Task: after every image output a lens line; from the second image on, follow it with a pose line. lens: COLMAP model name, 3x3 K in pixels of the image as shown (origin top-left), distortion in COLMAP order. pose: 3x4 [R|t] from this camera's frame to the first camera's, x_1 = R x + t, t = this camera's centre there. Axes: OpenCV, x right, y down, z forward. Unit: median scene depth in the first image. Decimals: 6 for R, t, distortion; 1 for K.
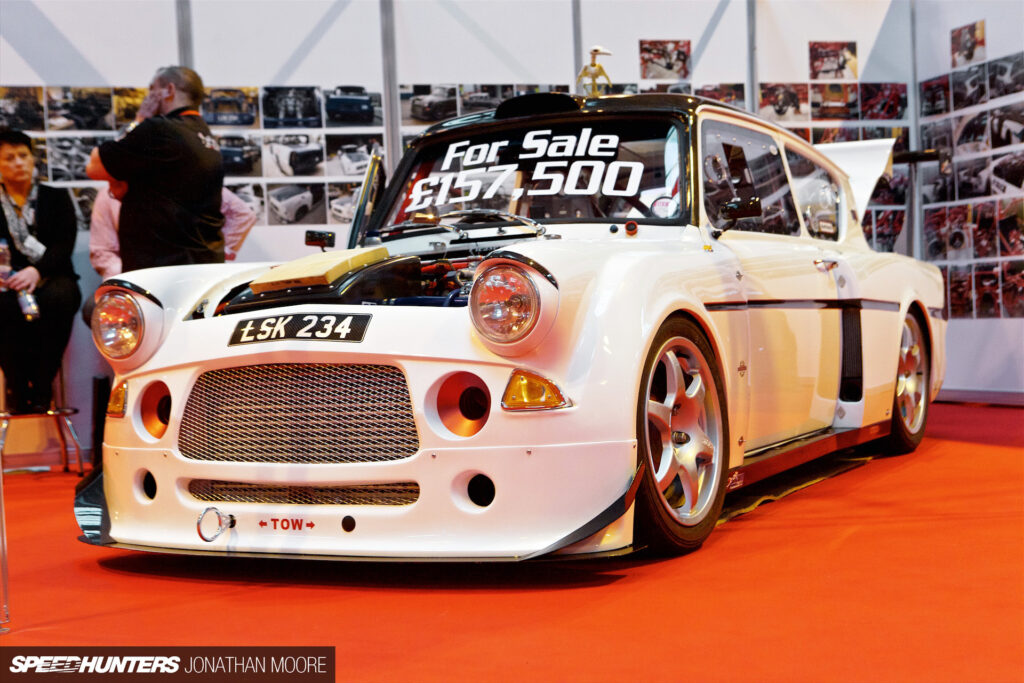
lens RADIAL K [[1502.2, 0, 512.0], [0, 1502.2, 341.5], [0, 0, 1]] dist [0.027925, -0.007609]
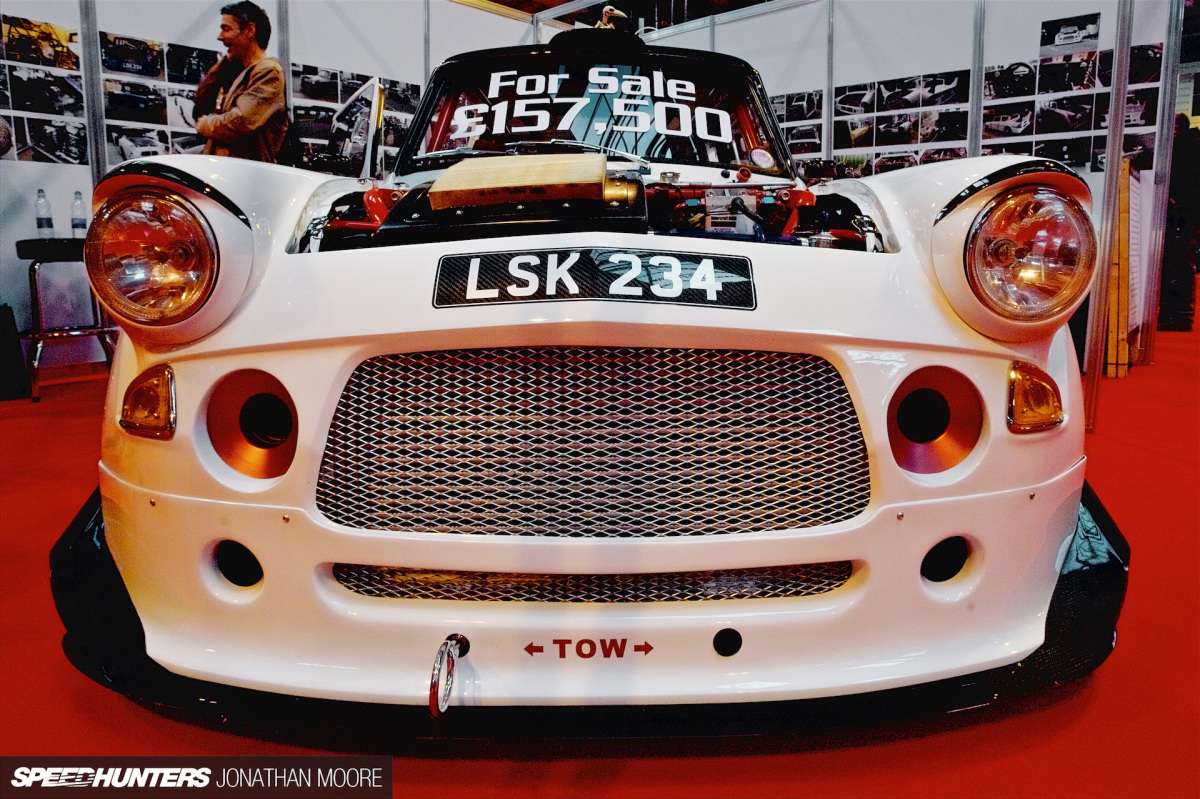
lens RADIAL K [[696.1, 0, 598.3], [0, 696.1, 350.3], [0, 0, 1]] dist [-0.079247, 0.028969]
pose [[0.877054, -0.020435, 0.479958, -0.248859], [-0.032532, 0.994275, 0.101781, -0.007806], [-0.479290, -0.104882, 0.871367, 0.759390]]
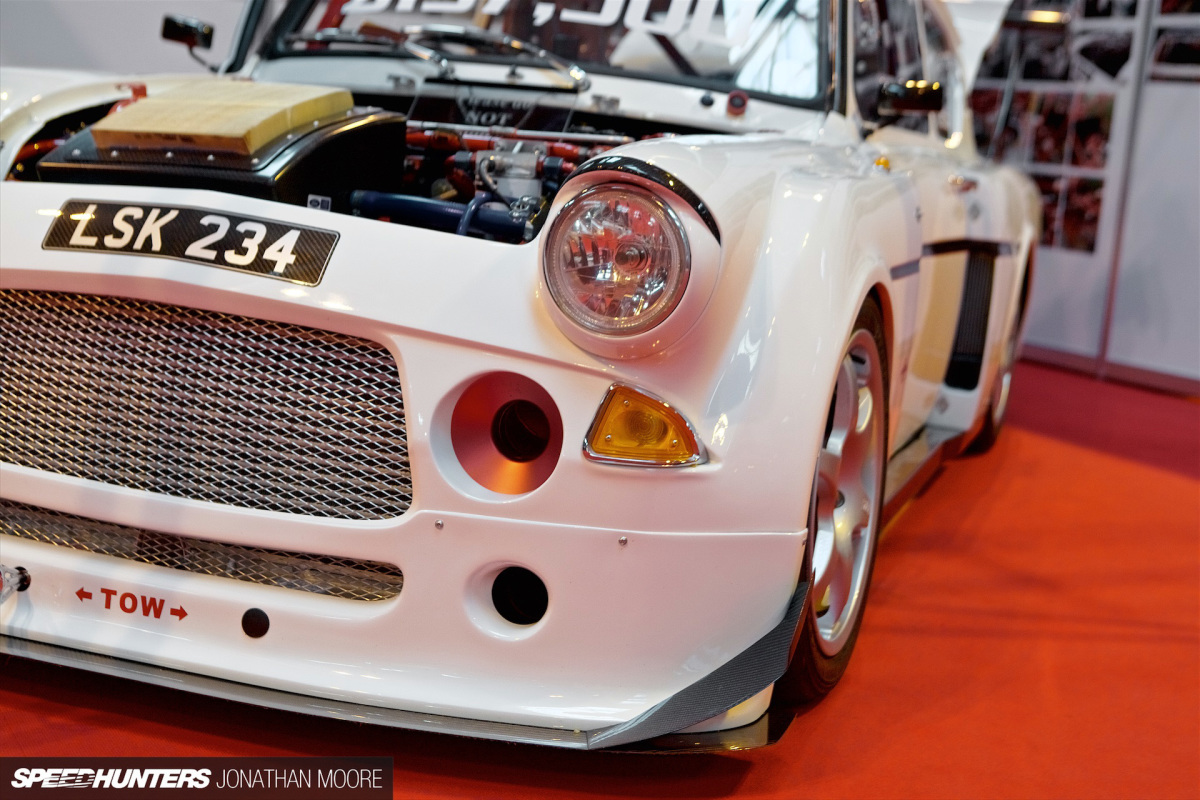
lens RADIAL K [[1728.3, 0, 600.0], [0, 1728.3, 400.0], [0, 0, 1]] dist [0.007423, 0.061239]
pose [[0.977034, 0.109045, 0.183066, -0.102551], [-0.134184, 0.982252, 0.131060, -0.049262], [-0.165526, -0.152614, 0.974326, 0.367904]]
